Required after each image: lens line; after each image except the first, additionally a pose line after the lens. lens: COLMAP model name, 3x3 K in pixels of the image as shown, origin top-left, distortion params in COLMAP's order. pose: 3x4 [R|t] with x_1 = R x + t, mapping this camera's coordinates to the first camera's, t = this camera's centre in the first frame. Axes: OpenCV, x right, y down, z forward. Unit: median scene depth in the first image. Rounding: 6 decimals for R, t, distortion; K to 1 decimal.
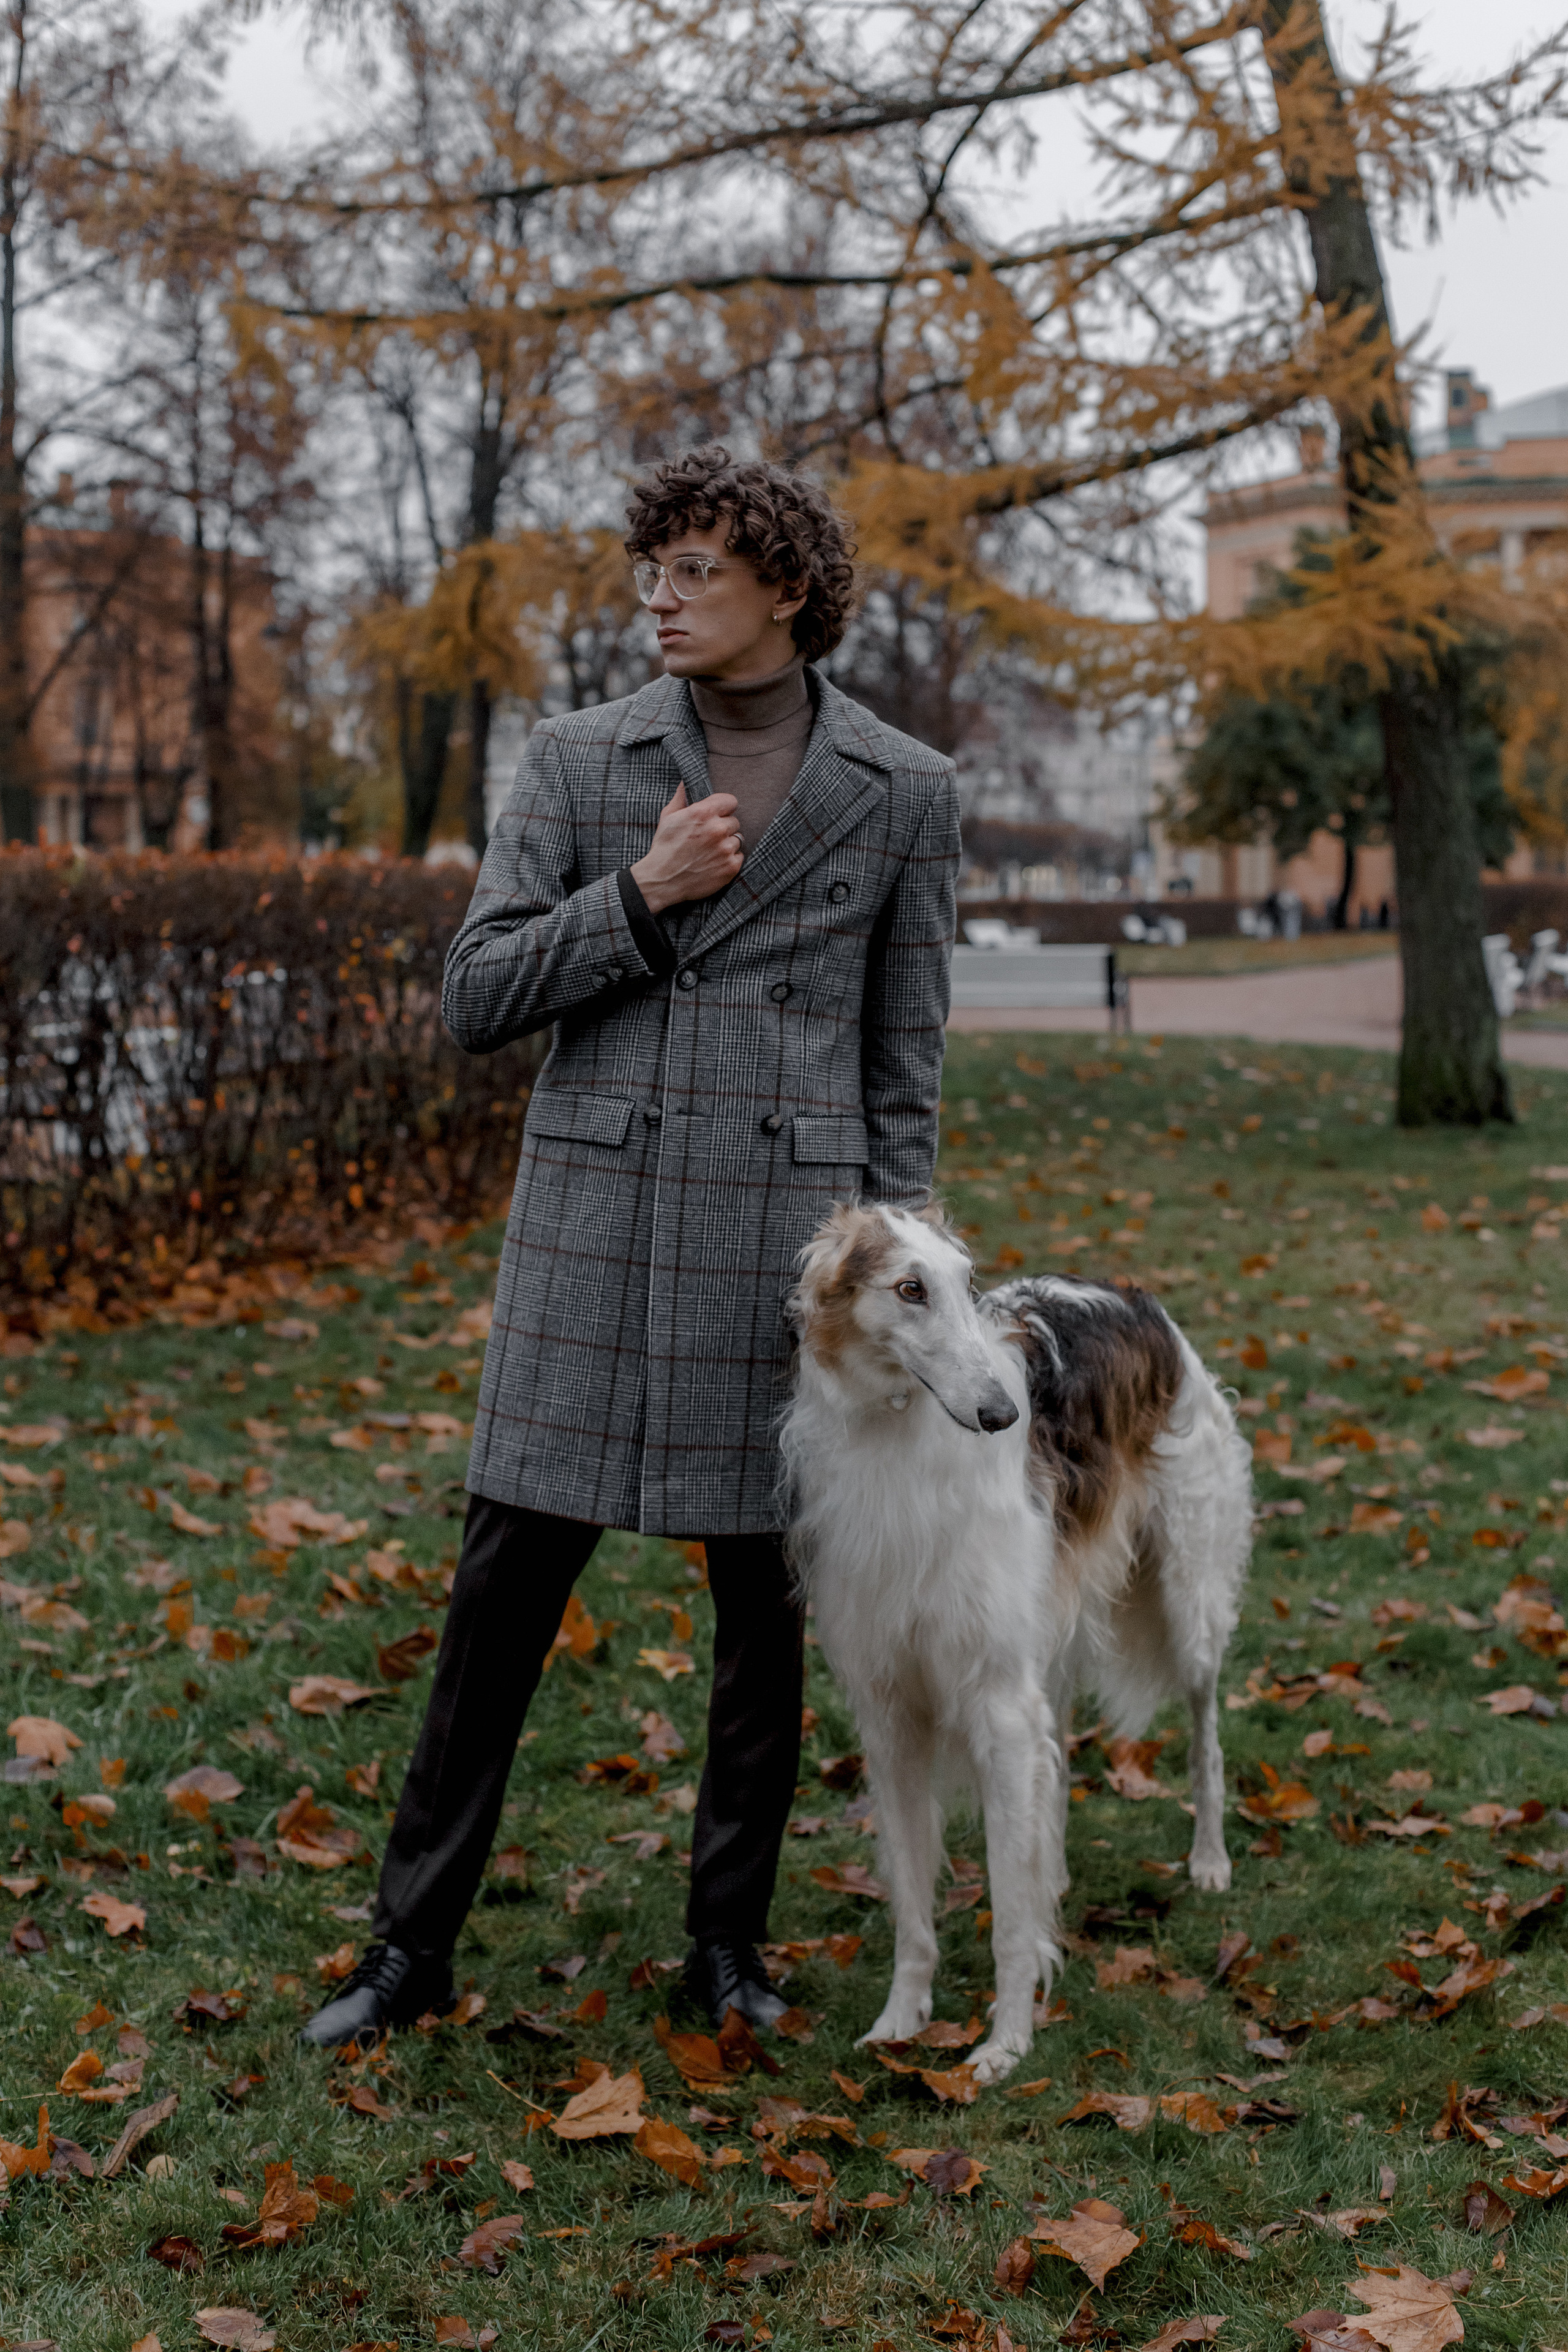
lens RADIAL K [[3847.8, 0, 771.1], [0, 3847.8, 1175.5], [0, 0, 1]] dist [-0.134661, 0.114281]
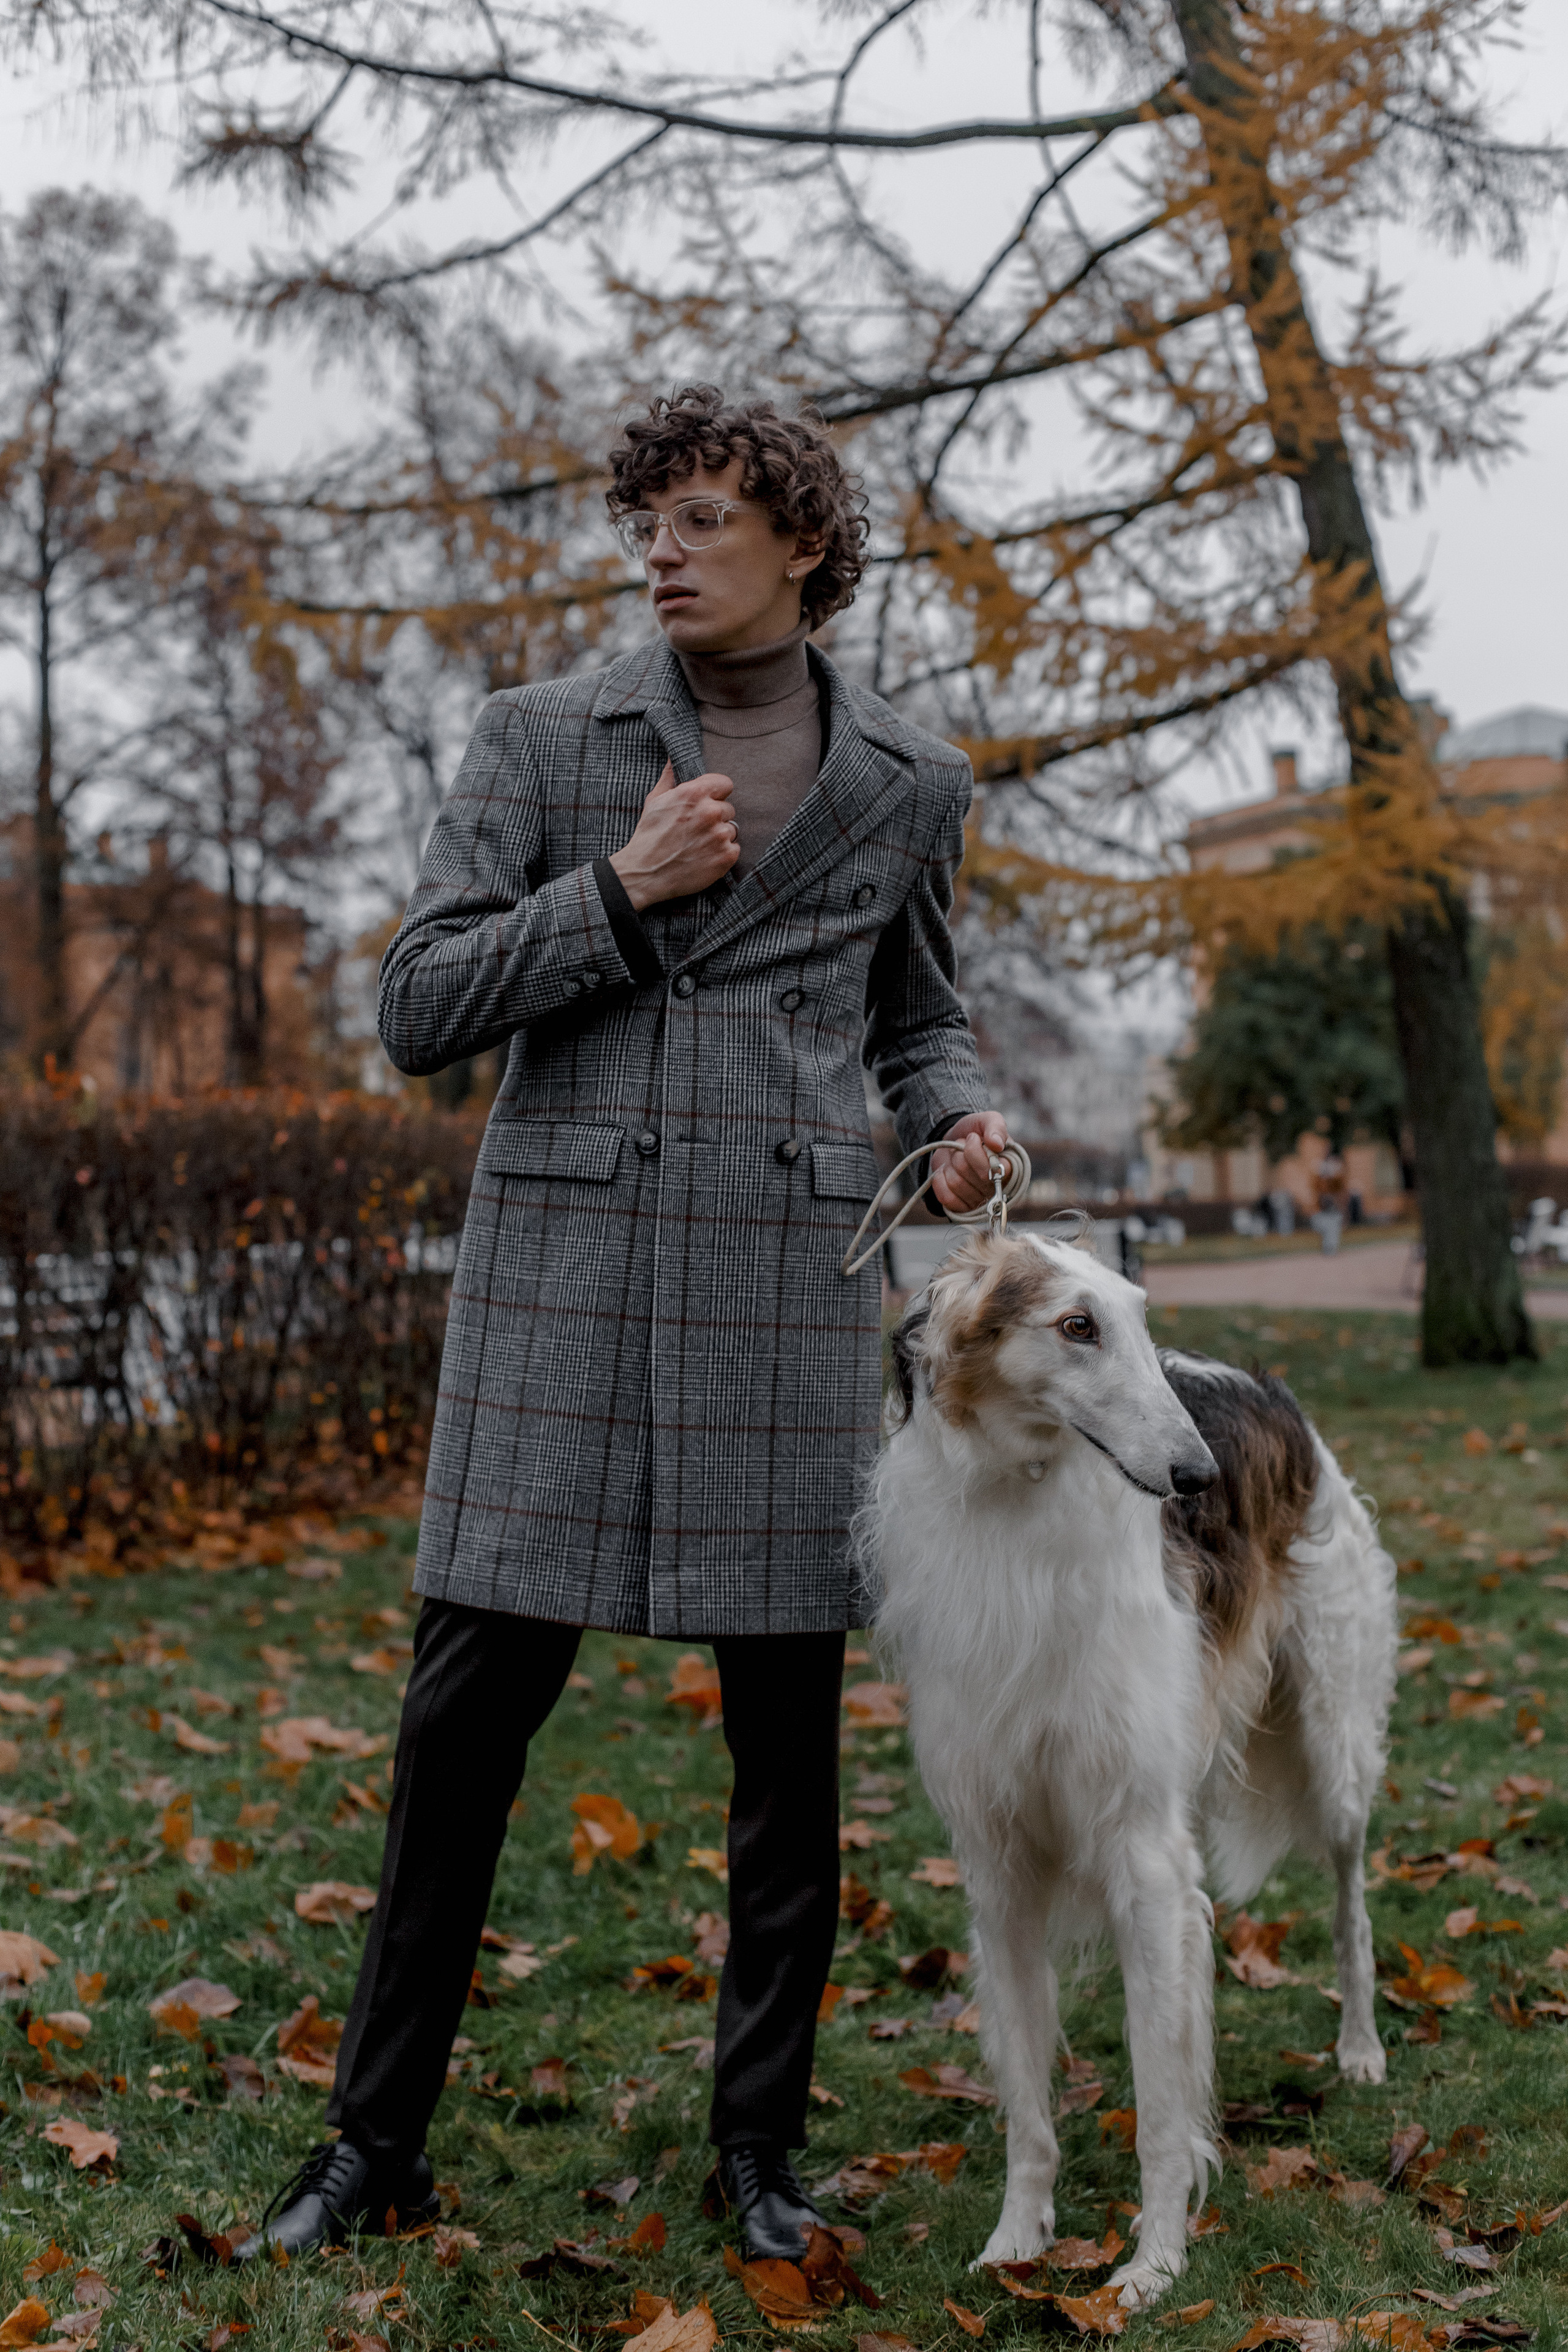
lens RADIAL K [[3644.2, 0, 784.0], [0, 3644.2, 1176.0], [0, 0, 1]] dist [-0.153938, 0.193439]
pose [[0.999603, -0.028179, 0.000513, -0.007258], [0.028118, 0.995850, -0.086562, 0.036573], [0.001928, 0.086542, 0.996246, 0.128810]]
